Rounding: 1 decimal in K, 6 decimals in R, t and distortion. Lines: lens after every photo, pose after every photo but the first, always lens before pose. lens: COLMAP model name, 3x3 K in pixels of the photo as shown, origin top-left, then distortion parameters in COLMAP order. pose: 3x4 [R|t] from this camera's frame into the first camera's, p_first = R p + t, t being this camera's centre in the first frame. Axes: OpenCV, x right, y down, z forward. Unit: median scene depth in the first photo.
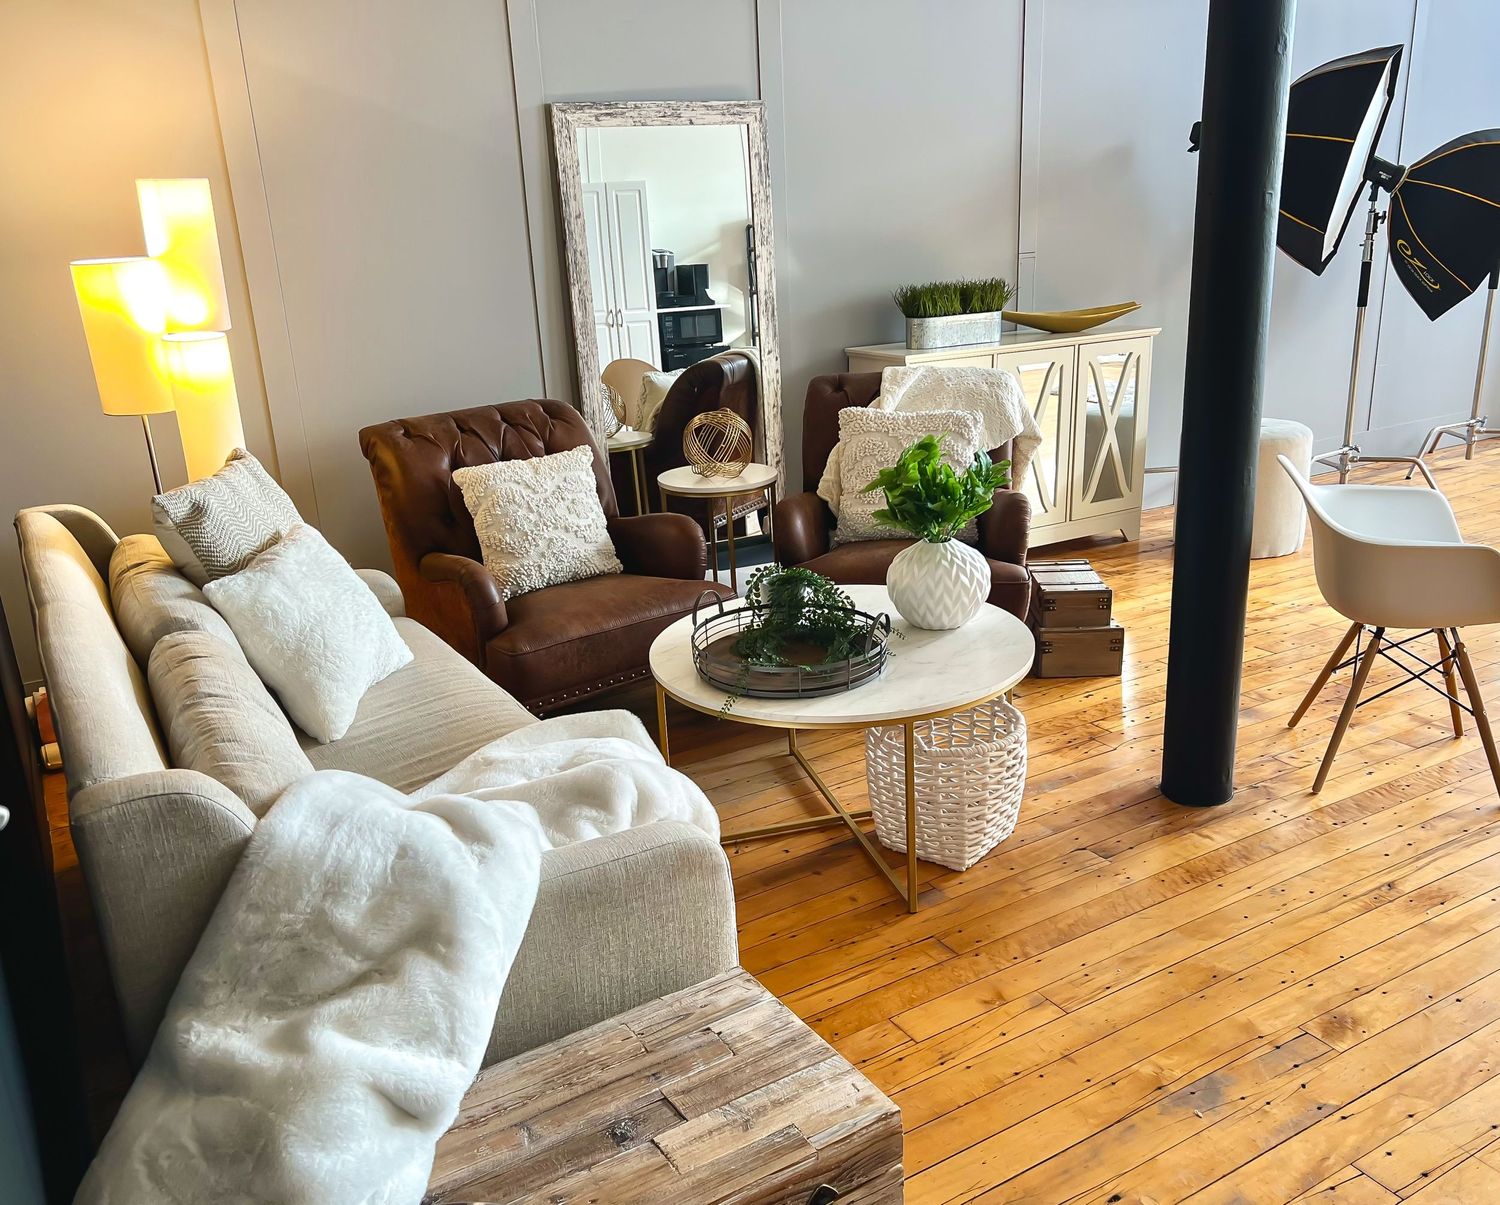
lens RADIAL K [[1291.8, 0, 766.3], [0, 1291.8, 657.5], [0, 0, 1]] dist [0.124547, -0.312838]
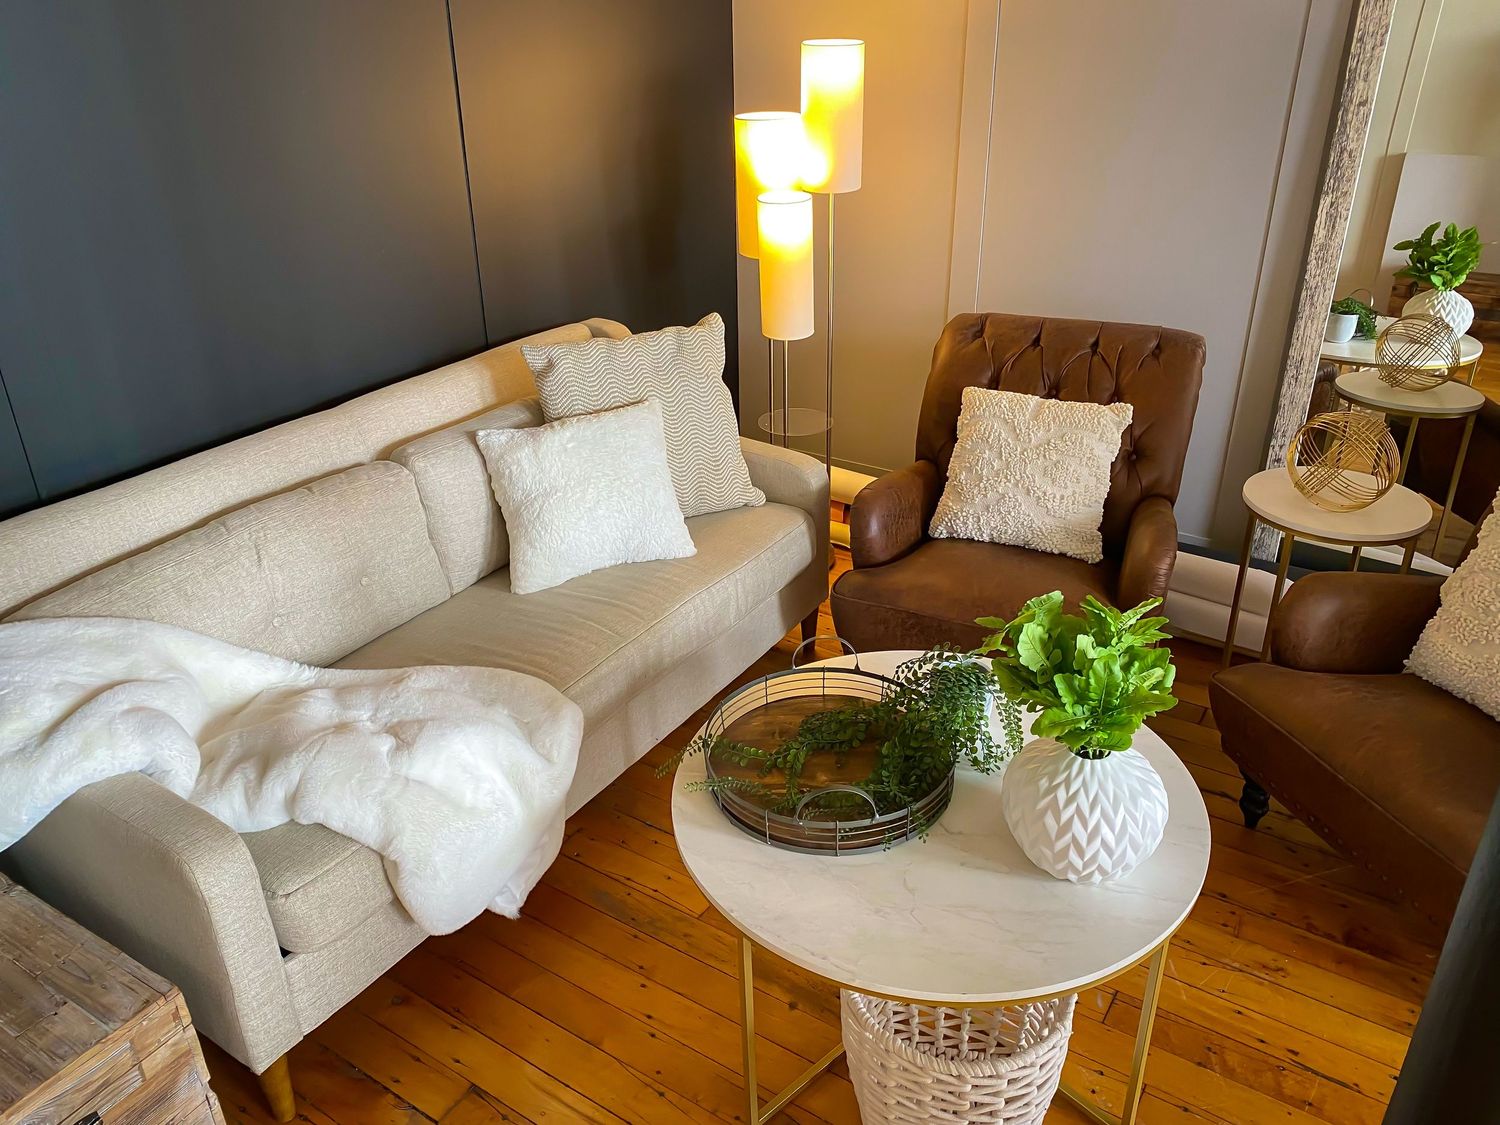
lens RADIAL K [[1143.1, 0, 750.0], [0, 1143.1, 562.5], [0, 0, 1]] dist [0.008098, -0.004727]
pose [[0.435068, 0.439267, -0.785977, 0.376970], [-0.302978, 0.893440, 0.331616, -0.251461], [0.847892, 0.093858, 0.521795, 0.460714]]
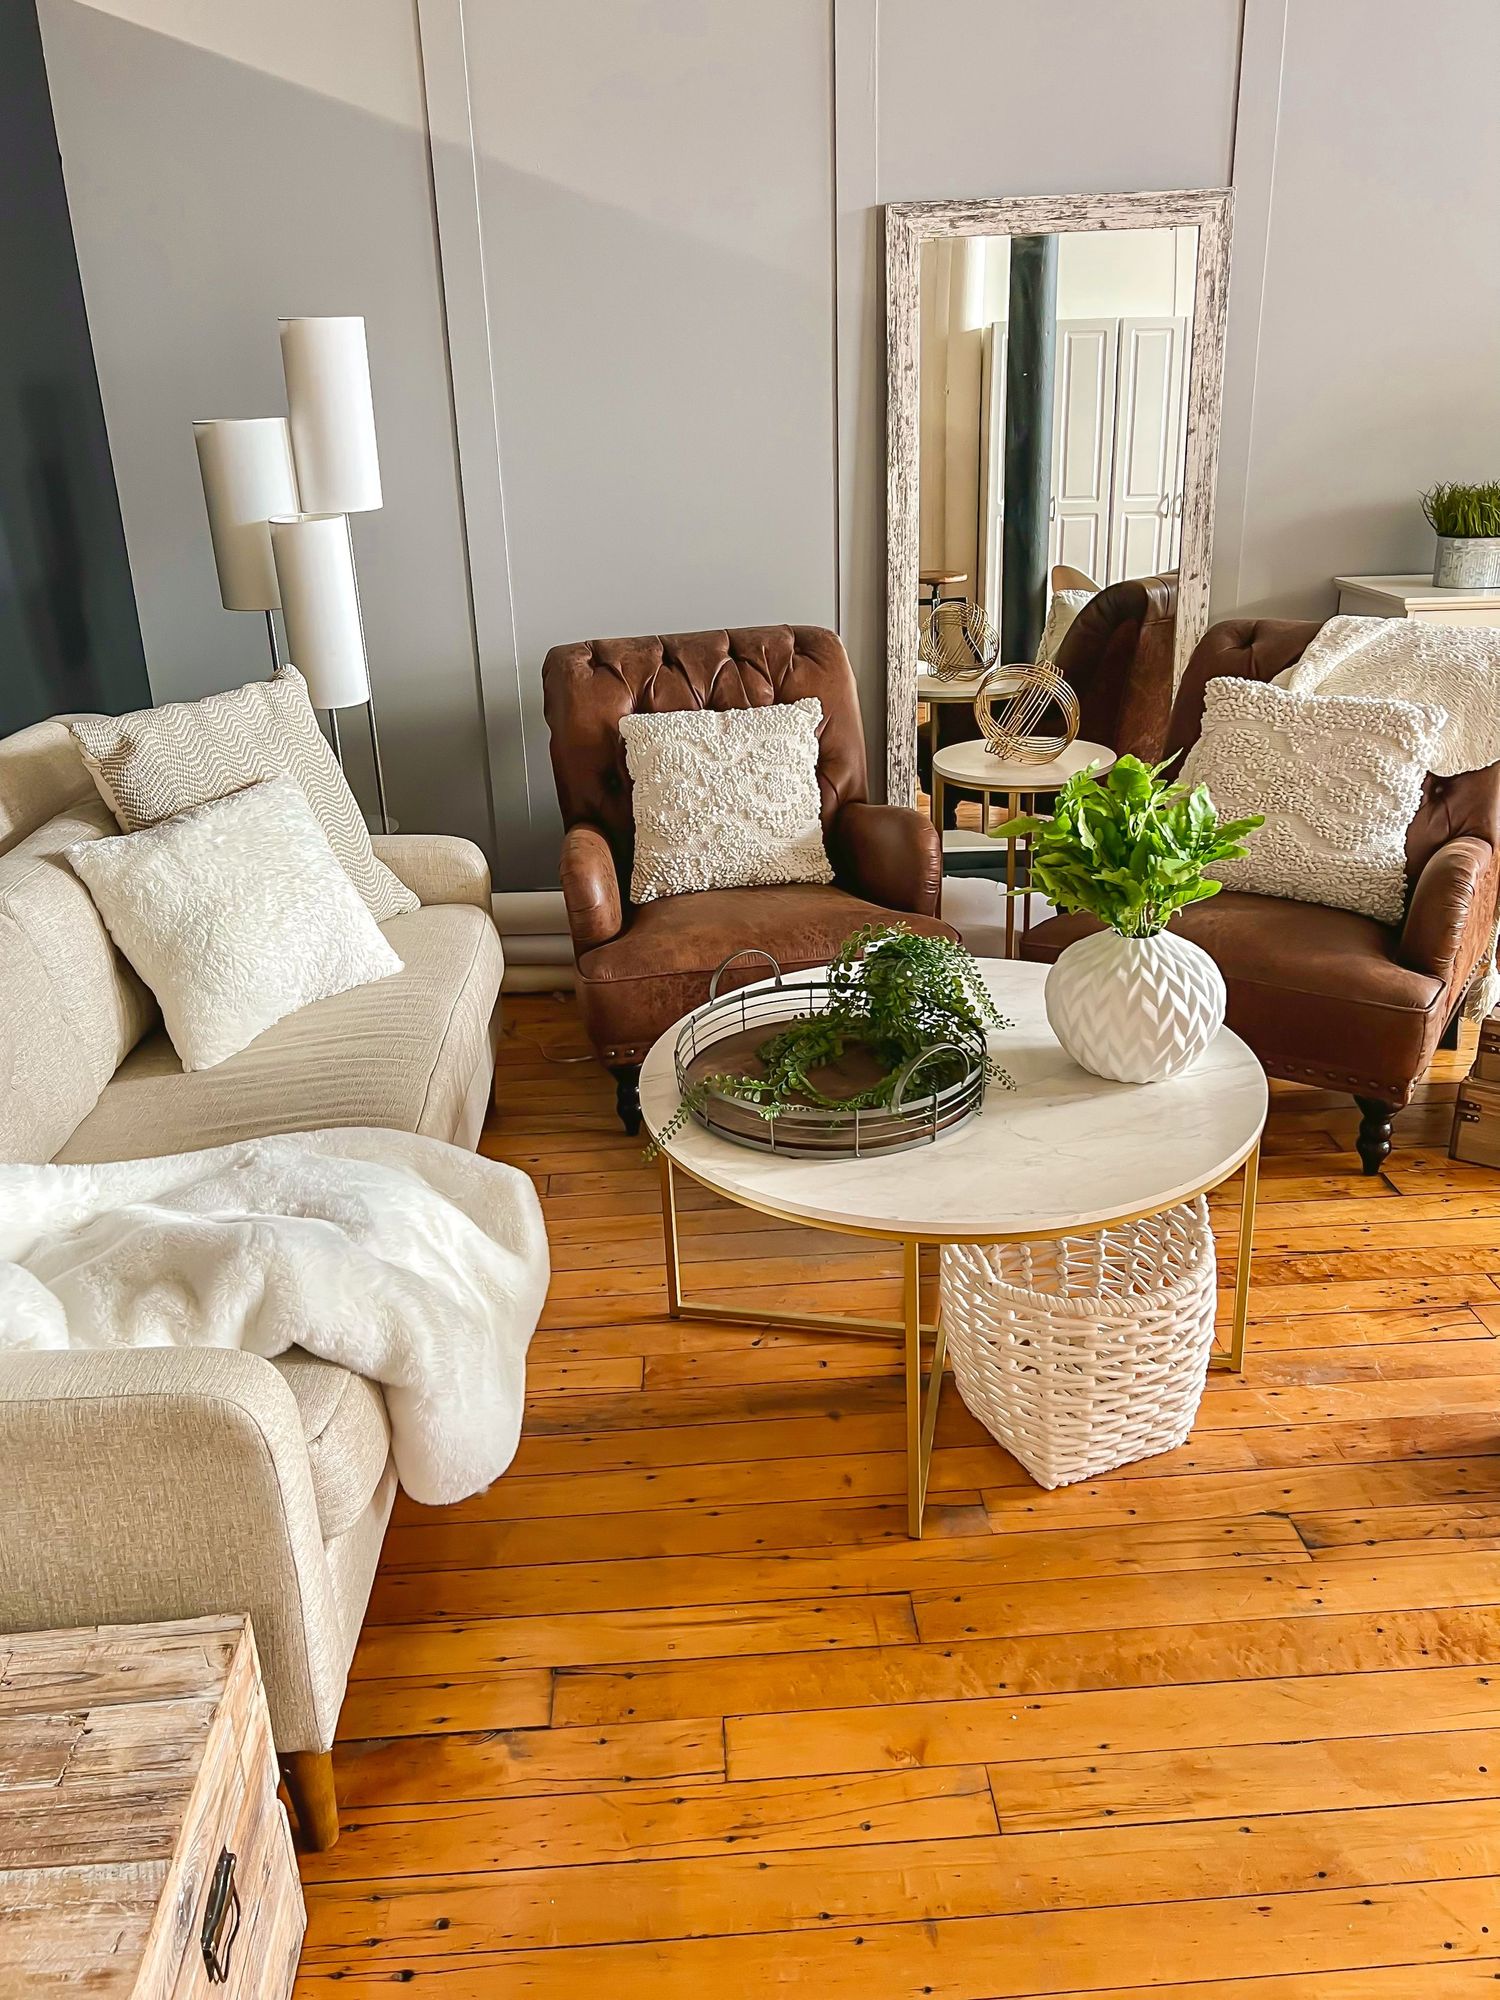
lens RADIAL K [[1575.1, 0, 727.5], [0, 1575.1, 977.0], [0, 0, 1]] dist [0.052636, -0.068694]
pose [[0.879736, 0.181393, -0.439501, 0.236925], [-0.161264, 0.983408, 0.083082, -0.082119], [0.447279, -0.002214, 0.894391, 0.224116]]
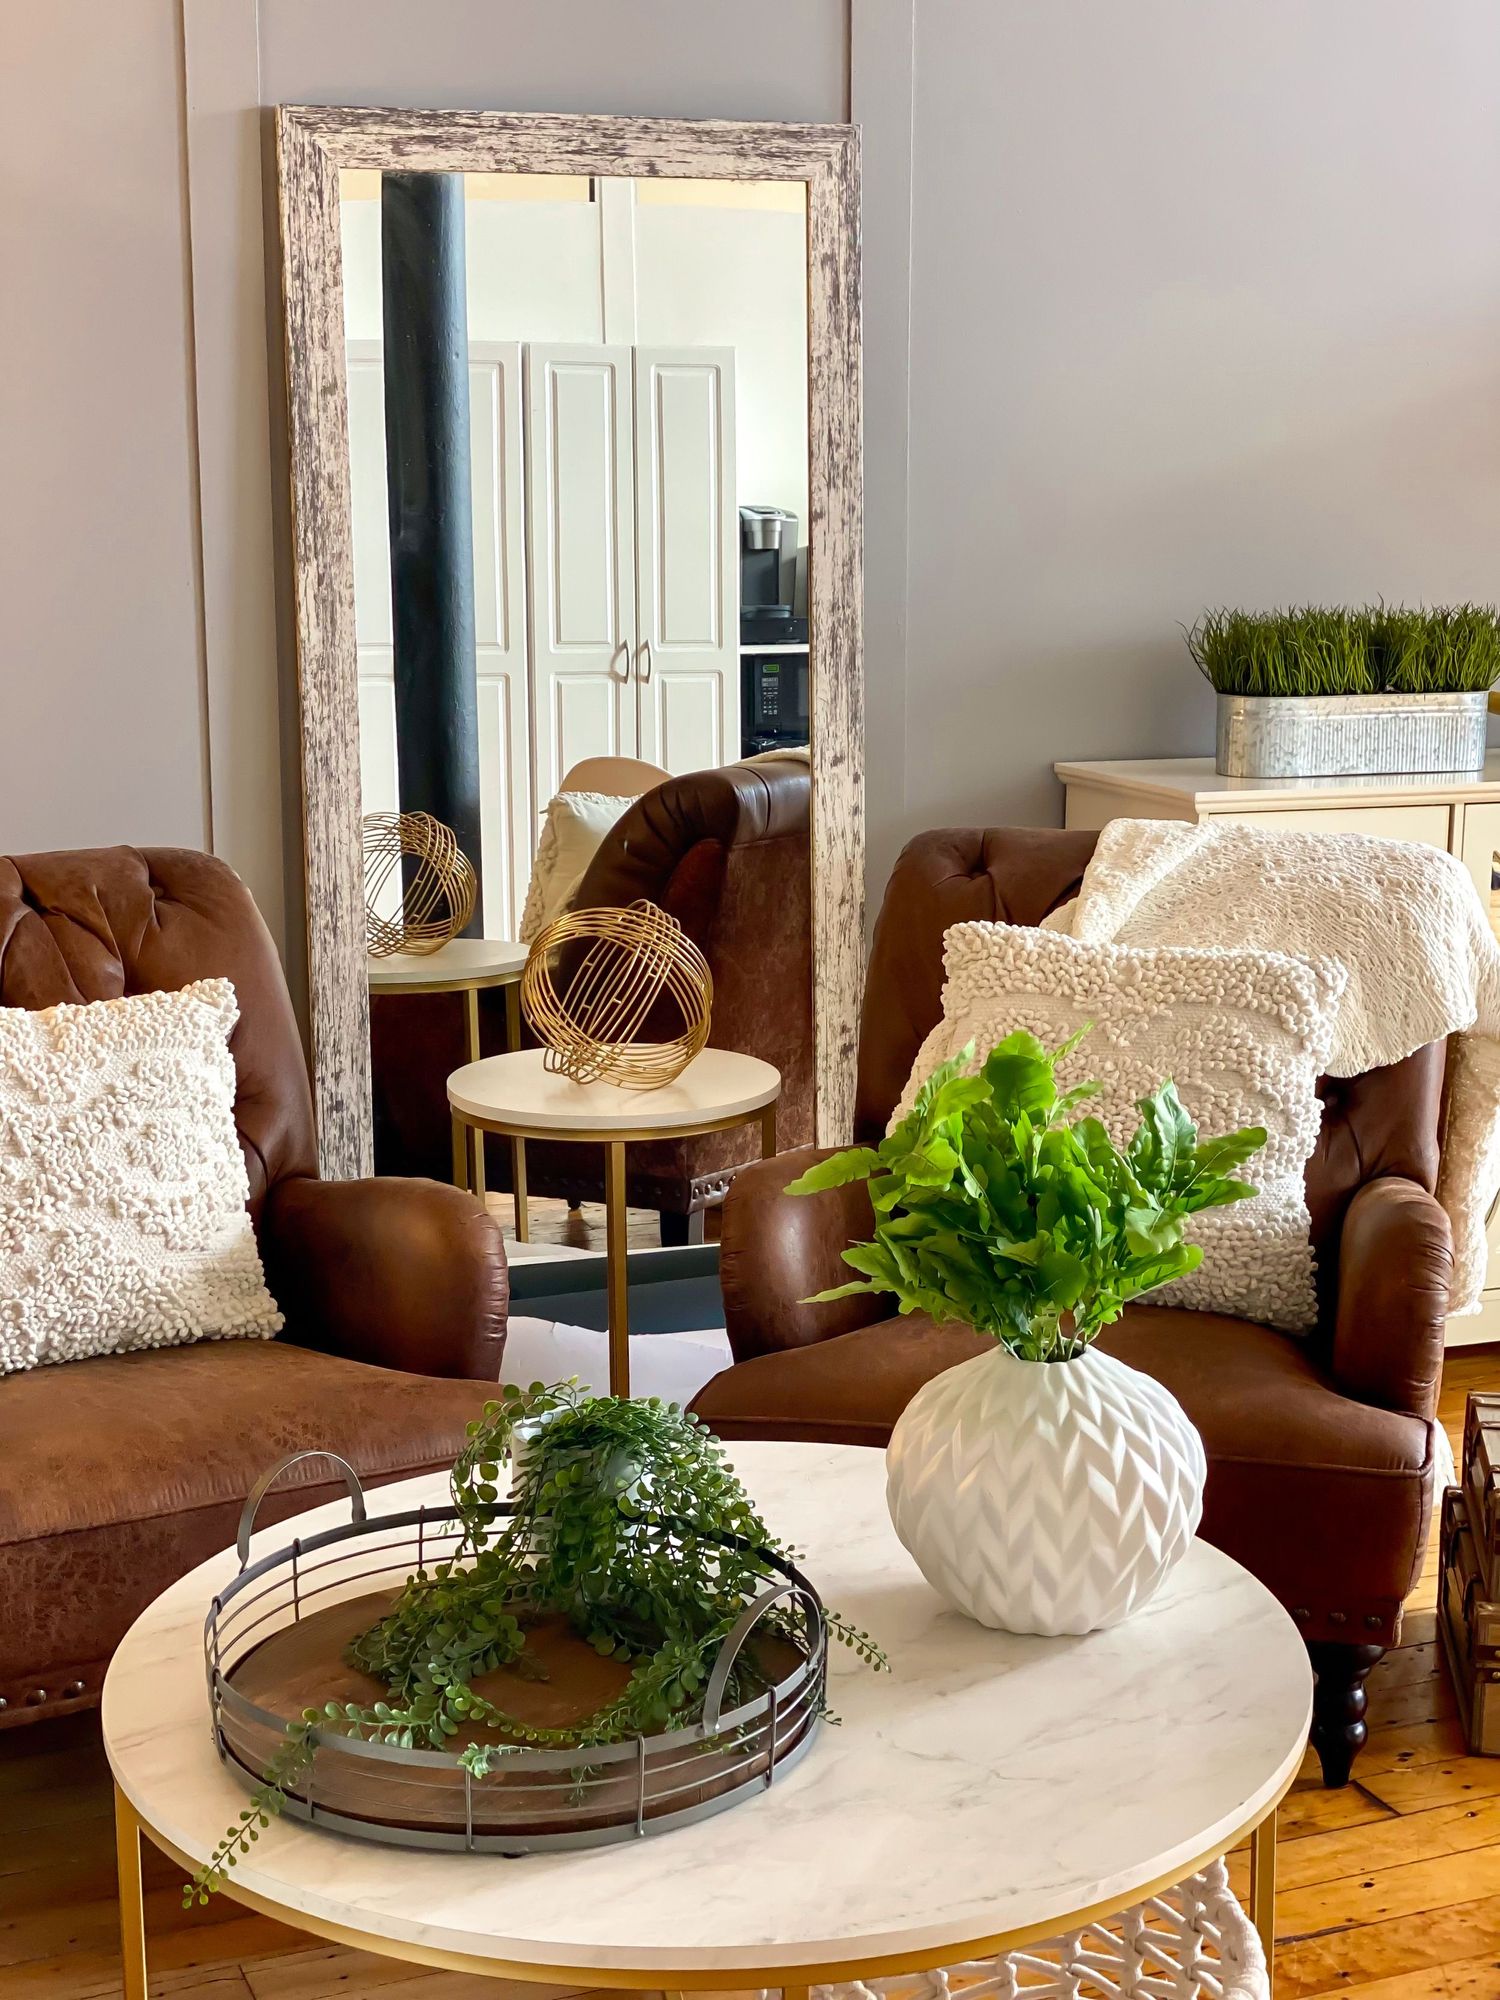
lens RADIAL K [[3017.5, 0, 777.2], [0, 3017.5, 995.2], [0, 0, 1]] dist [0.098311, -0.178043]
pose [[0.989859, 0.068227, -0.124596, 0.126674], [-0.086141, 0.985737, -0.144573, -0.052122], [0.112956, 0.153840, 0.981618, 0.194661]]
